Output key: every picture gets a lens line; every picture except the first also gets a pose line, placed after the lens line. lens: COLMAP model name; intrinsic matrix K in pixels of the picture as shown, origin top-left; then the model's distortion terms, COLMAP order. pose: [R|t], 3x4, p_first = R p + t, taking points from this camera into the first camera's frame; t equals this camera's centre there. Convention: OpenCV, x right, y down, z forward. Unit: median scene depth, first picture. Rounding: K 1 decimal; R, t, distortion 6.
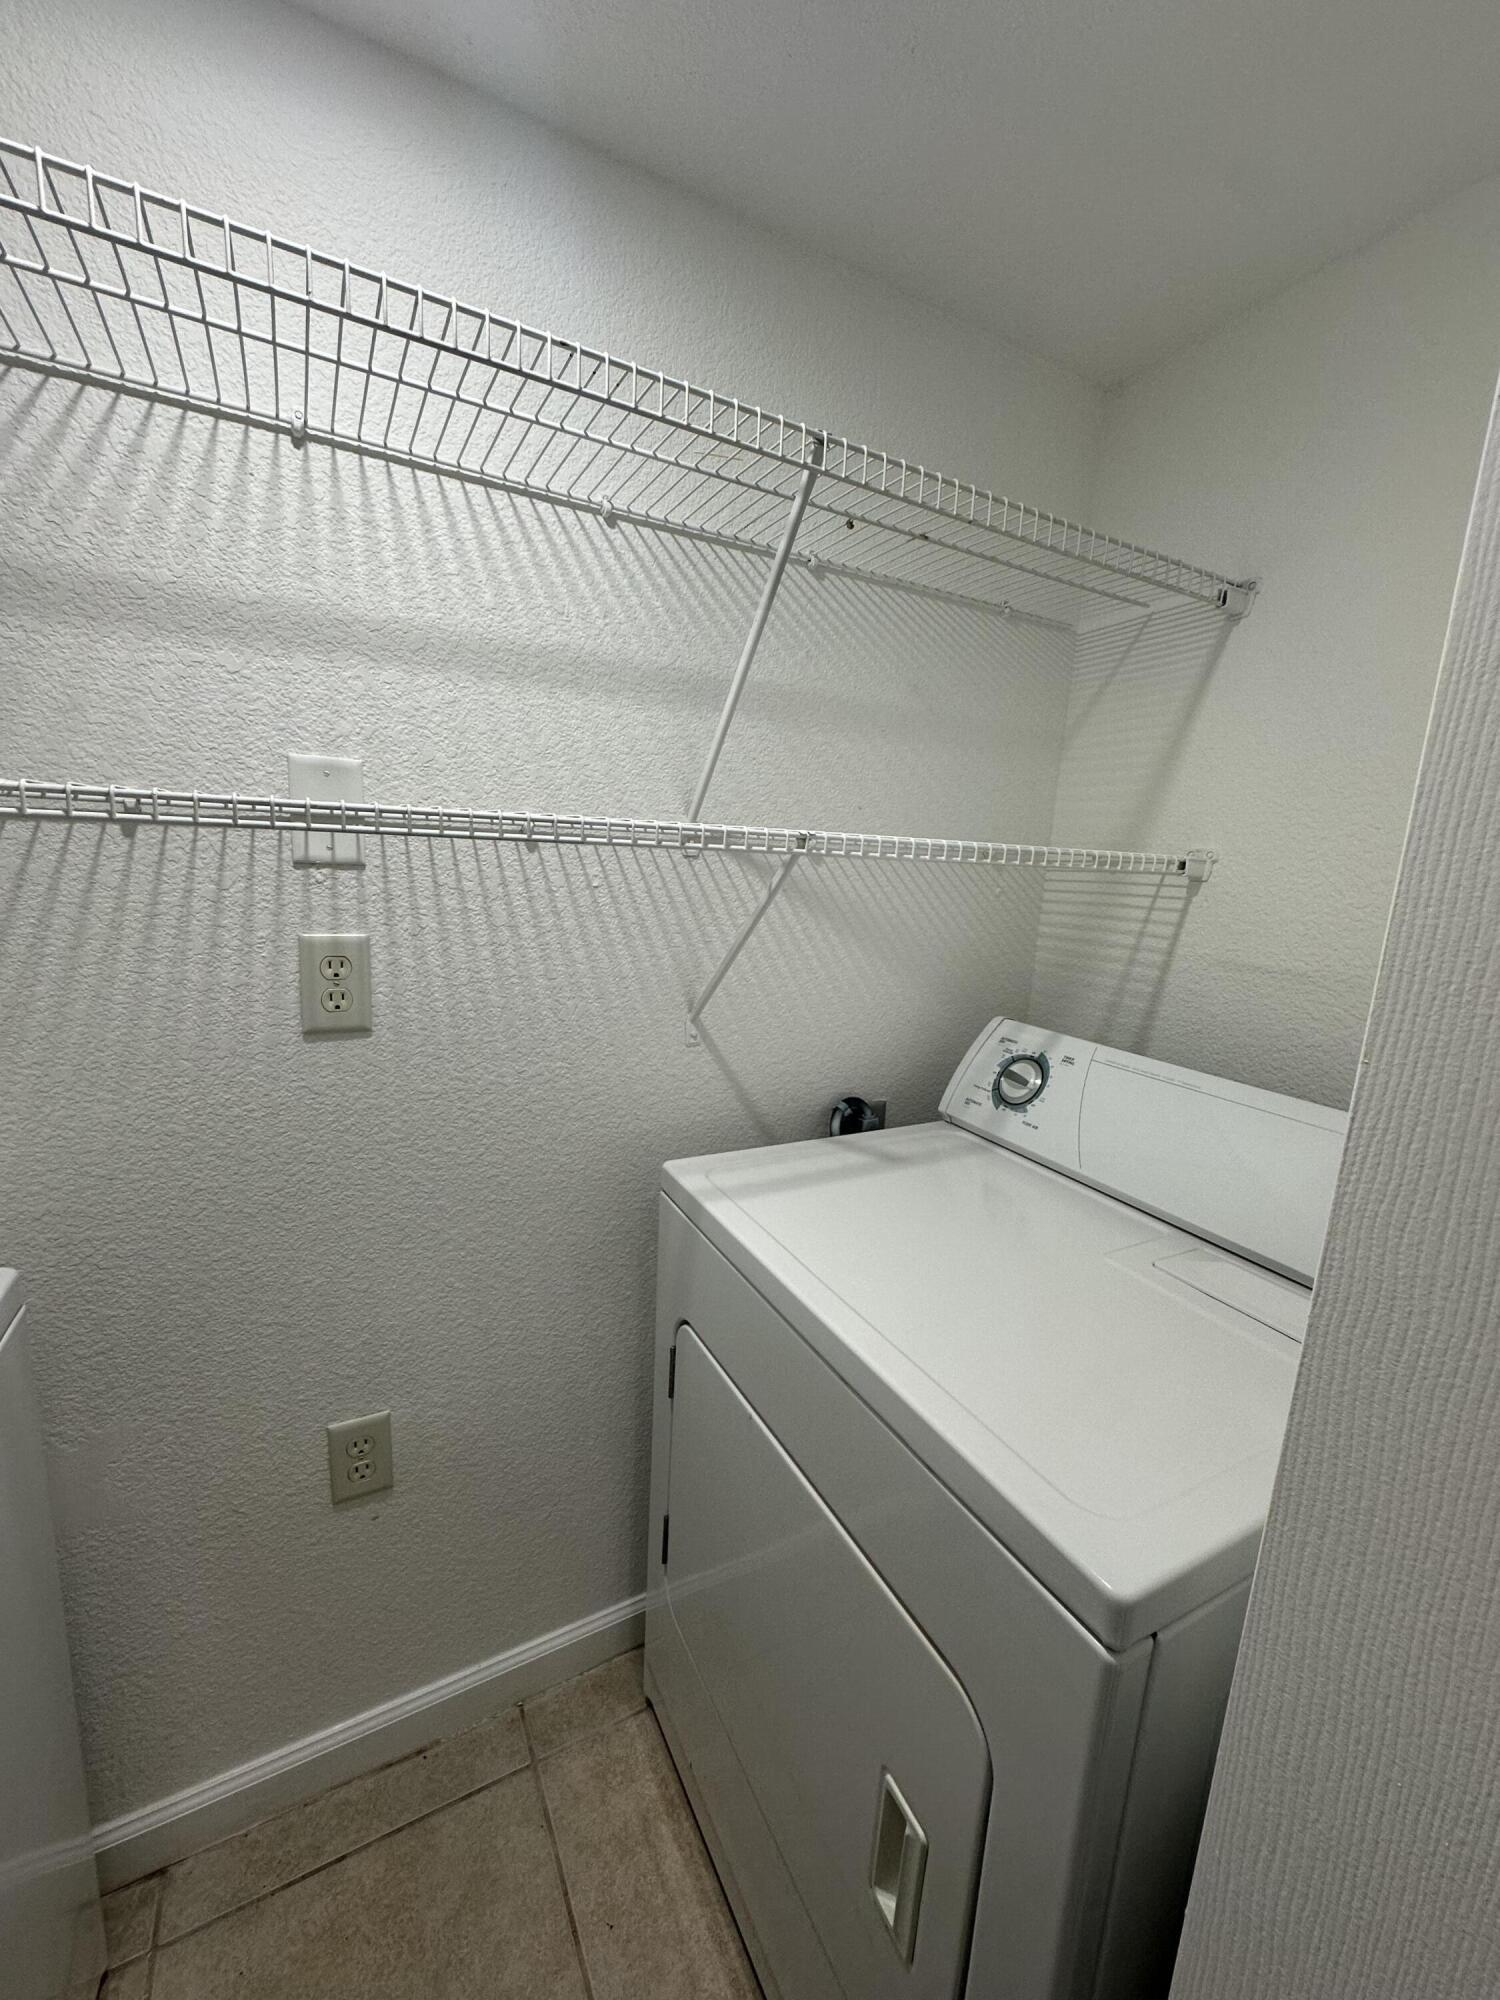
lens RADIAL K [[802.6, 0, 751.9], [0, 802.6, 1001.6], [0, 0, 1]] dist [-0.002987, 0.000333]
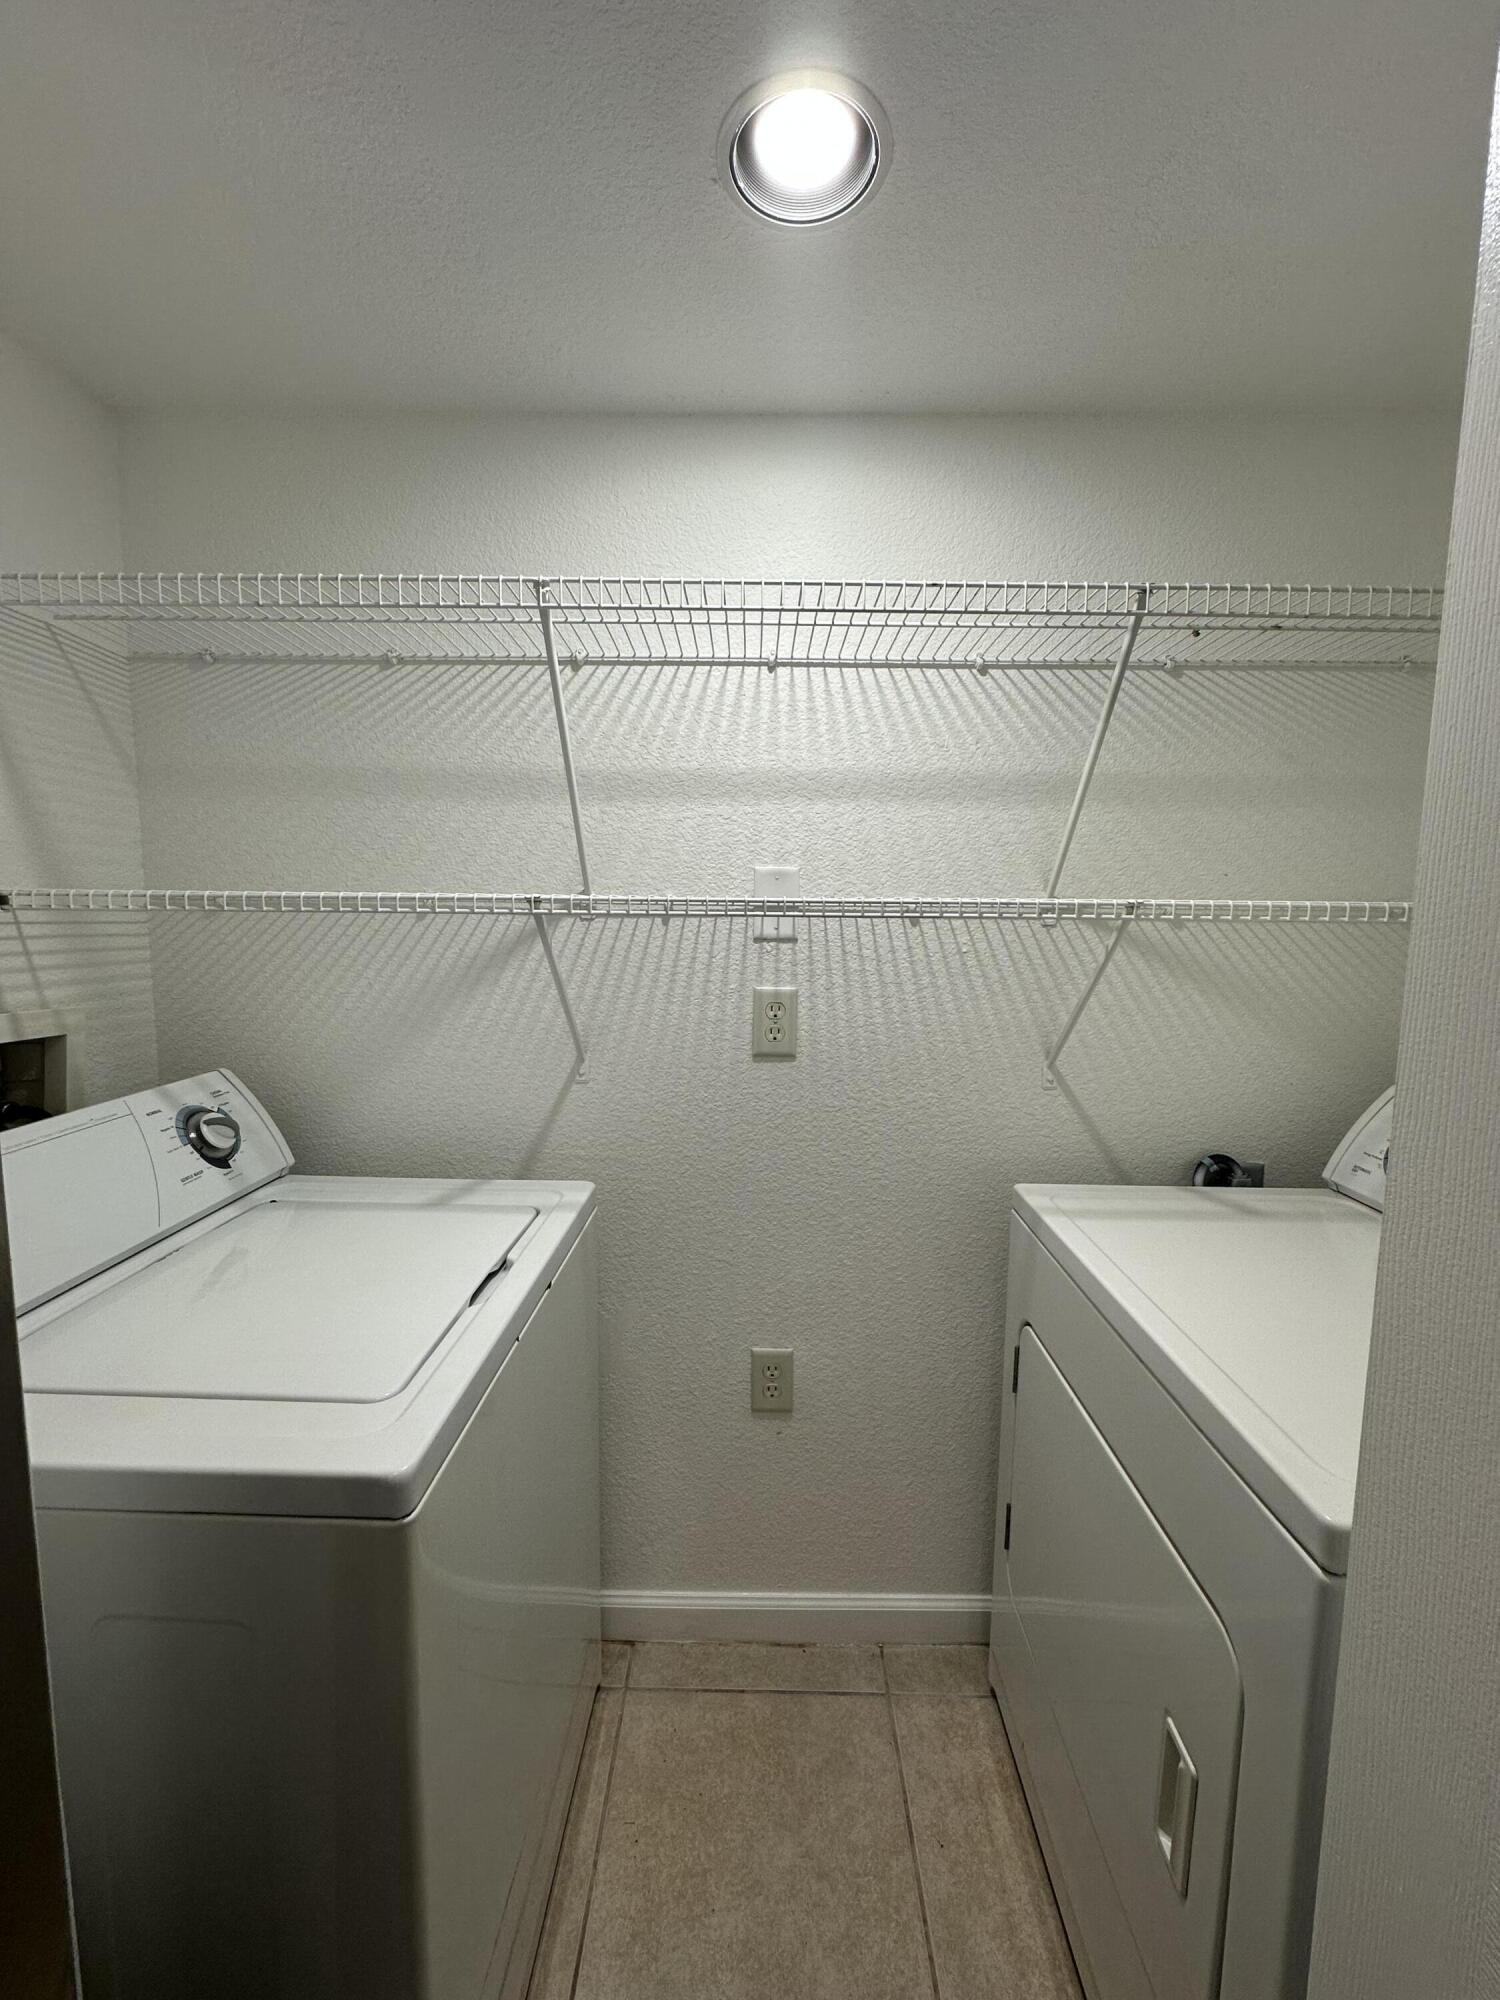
lens RADIAL K [[807.9, 0, 753.7], [0, 807.9, 999.1], [0, 0, 1]] dist [-0.007824, 0.000603]
pose [[0.874220, 0.007194, -0.485477, 0.146027], [-0.056106, 0.994689, -0.086295, 0.063332], [0.482277, 0.102679, 0.869980, -0.273056]]
